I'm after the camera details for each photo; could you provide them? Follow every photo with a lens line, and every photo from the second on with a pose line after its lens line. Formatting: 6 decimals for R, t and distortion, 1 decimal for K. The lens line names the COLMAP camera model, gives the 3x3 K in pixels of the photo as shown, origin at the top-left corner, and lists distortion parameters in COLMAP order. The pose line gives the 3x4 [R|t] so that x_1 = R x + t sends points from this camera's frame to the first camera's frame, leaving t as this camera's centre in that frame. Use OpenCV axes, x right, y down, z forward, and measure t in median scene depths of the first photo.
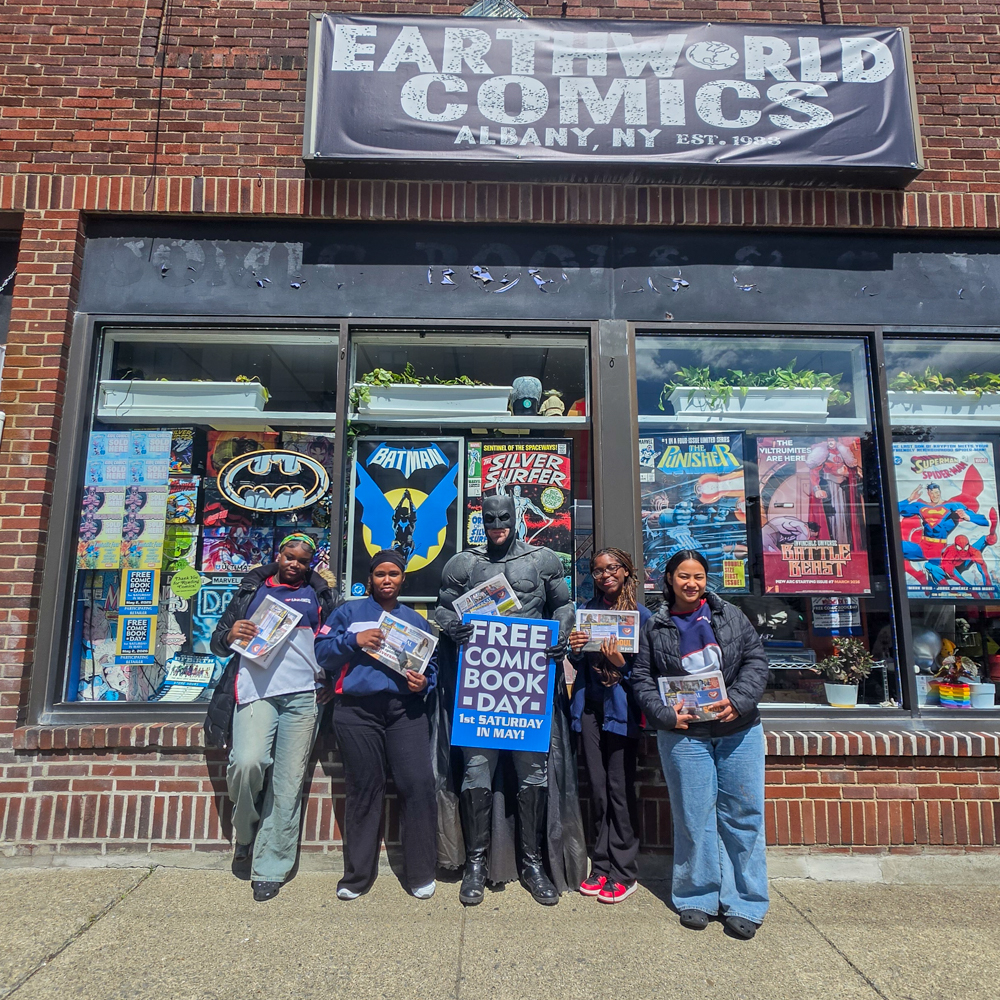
lens RADIAL K [[661.4, 0, 500.0], [0, 661.4, 500.0], [0, 0, 1]] dist [-0.005279, -0.000654]
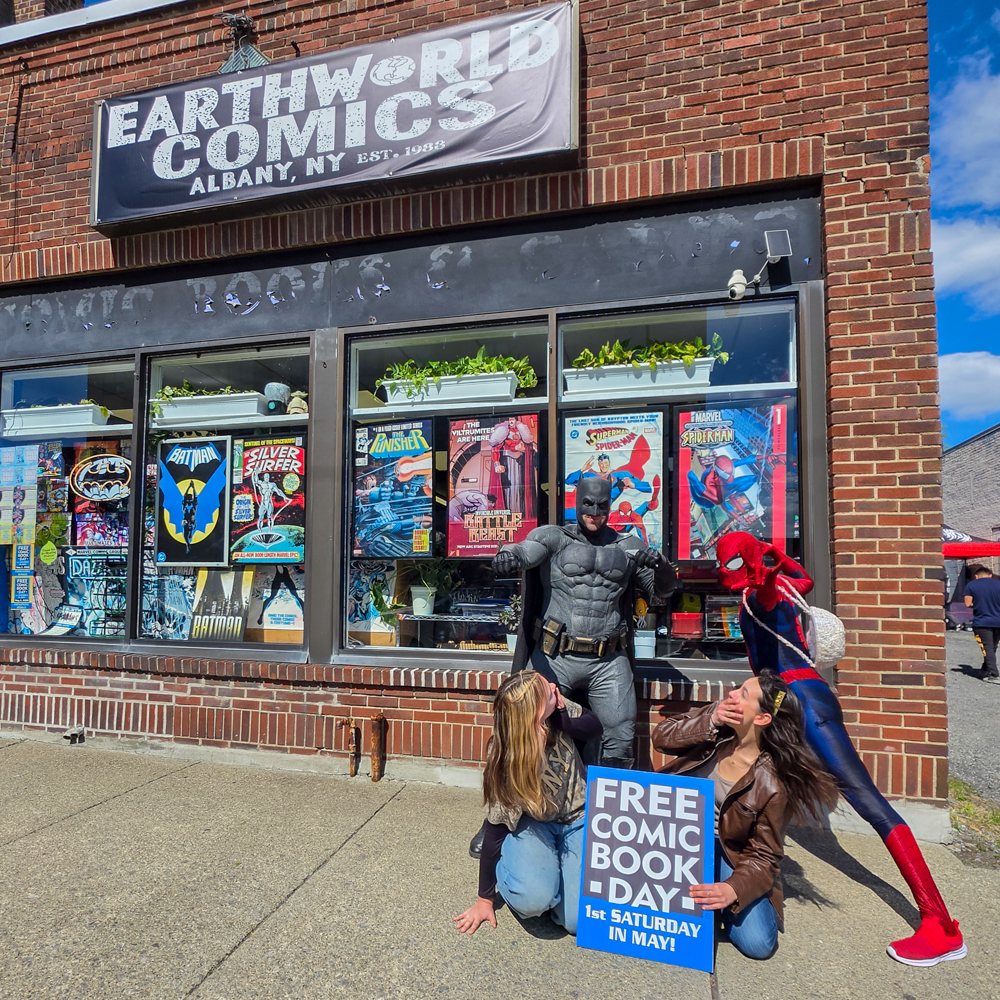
lens RADIAL K [[659.9, 0, 496.5], [0, 659.9, 560.6], [0, 0, 1]] dist [-0.003613, -0.001541]
pose [[0.964664, -0.008937, -0.263332, 0.776867], [0.038267, 0.993580, 0.106464, 0.026074], [0.260690, -0.112778, 0.958813, -0.097984]]
